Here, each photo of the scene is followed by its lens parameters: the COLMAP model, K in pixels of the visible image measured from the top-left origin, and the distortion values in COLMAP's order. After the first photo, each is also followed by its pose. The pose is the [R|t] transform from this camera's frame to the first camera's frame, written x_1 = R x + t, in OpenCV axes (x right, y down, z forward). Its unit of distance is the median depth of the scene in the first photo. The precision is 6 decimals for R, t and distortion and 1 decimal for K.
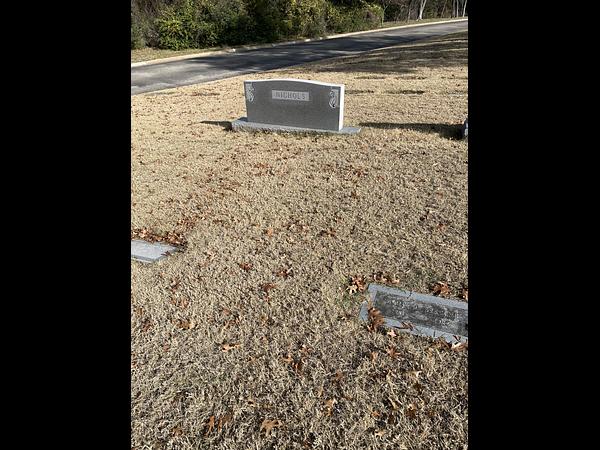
lens RADIAL K [[348.6, 0, 300.0], [0, 348.6, 225.0], [0, 0, 1]] dist [0.026846, -0.001240]
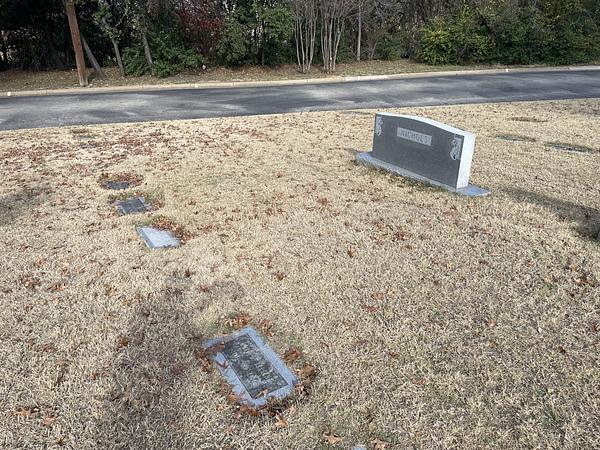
lens RADIAL K [[458.9, 0, 298.4], [0, 458.9, 227.2], [0, 0, 1]] dist [0.075412, -0.125763]
pose [[0.794632, 0.271600, -0.542949, 0.427537], [-0.331904, 0.943210, -0.013934, -0.055732], [0.508331, 0.191279, 0.839650, -0.038998]]
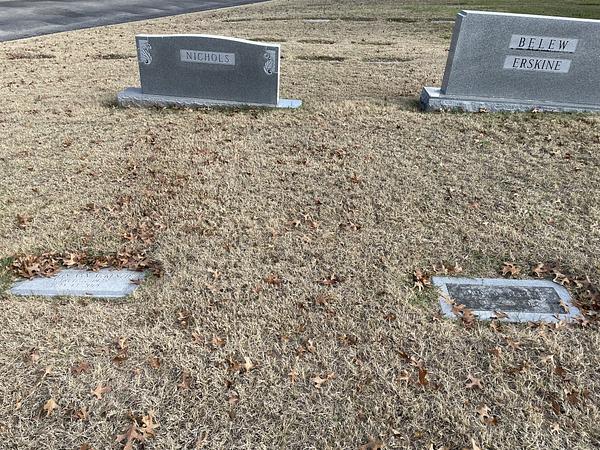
lens RADIAL K [[458.7, 0, 306.3], [0, 458.7, 225.2], [0, 0, 1]] dist [0.078627, -0.122767]
pose [[0.937012, -0.102434, 0.333940, -0.200715], [0.109664, 0.993965, -0.002817, 0.007143], [-0.331636, 0.039261, 0.942590, 0.025701]]
